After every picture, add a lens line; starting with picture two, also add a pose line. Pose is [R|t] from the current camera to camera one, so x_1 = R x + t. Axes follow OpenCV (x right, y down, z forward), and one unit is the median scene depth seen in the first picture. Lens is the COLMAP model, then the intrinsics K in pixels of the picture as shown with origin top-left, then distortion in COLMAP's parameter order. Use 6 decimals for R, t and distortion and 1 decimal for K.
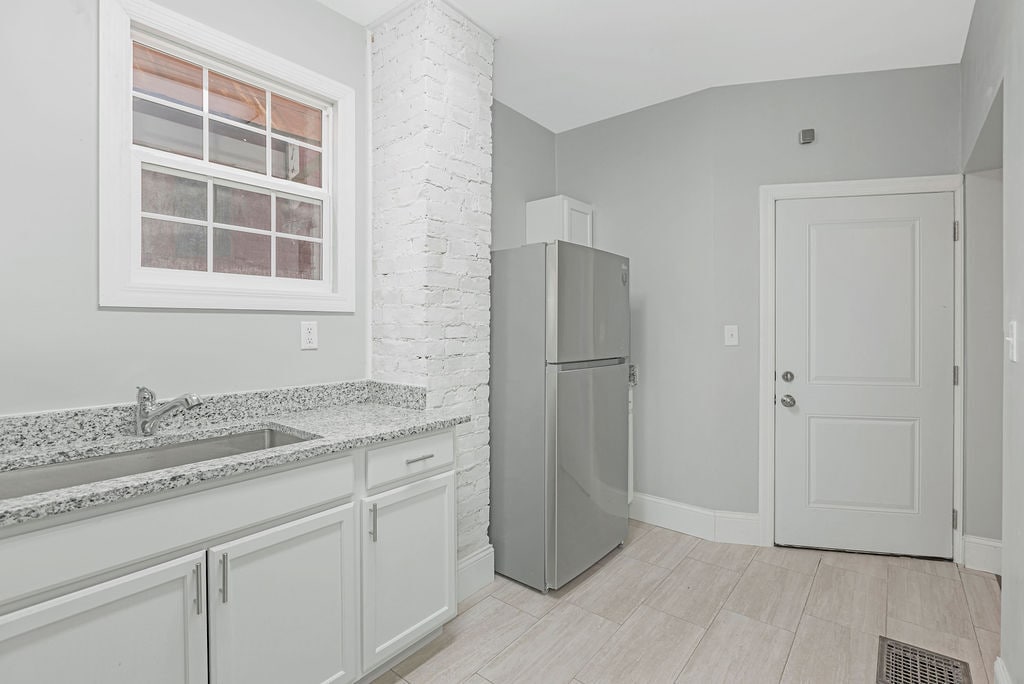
lens RADIAL K [[444.3, 0, 520.4], [0, 444.3, 340.3], [0, 0, 1]] dist [0.012085, 0.001481]
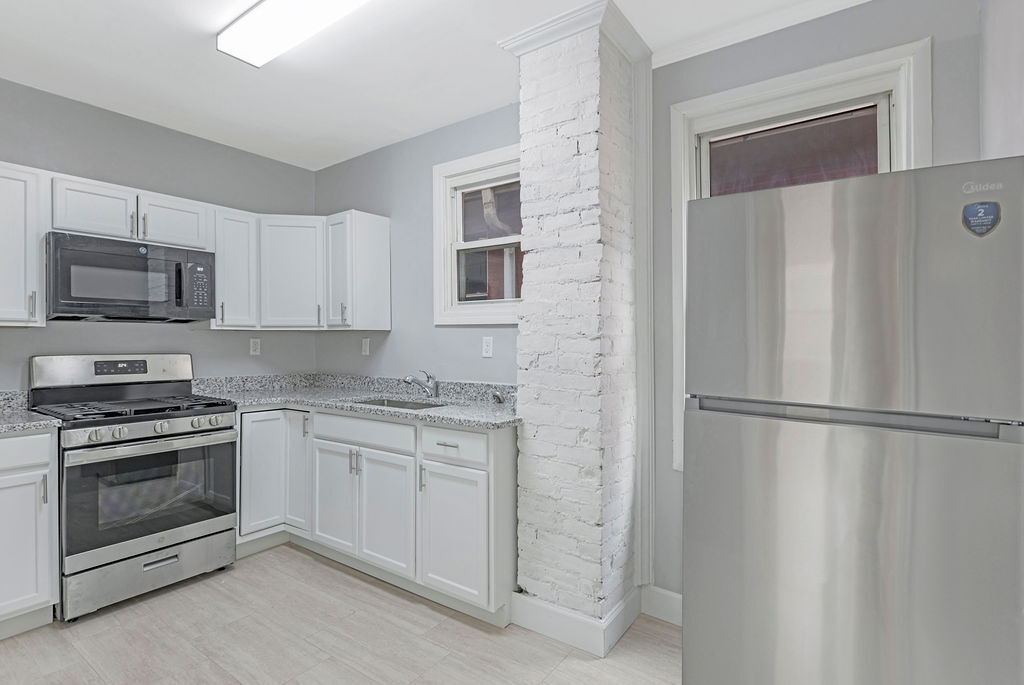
lens RADIAL K [[495.2, 0, 507.7], [0, 495.2, 340.2], [0, 0, 1]] dist [0.019761, -0.004463]
pose [[0.084745, -0.001818, -0.996401, 1.223060], [-0.026863, 0.999631, -0.004108, -0.028562], [0.996041, 0.027114, 0.084664, 1.088295]]
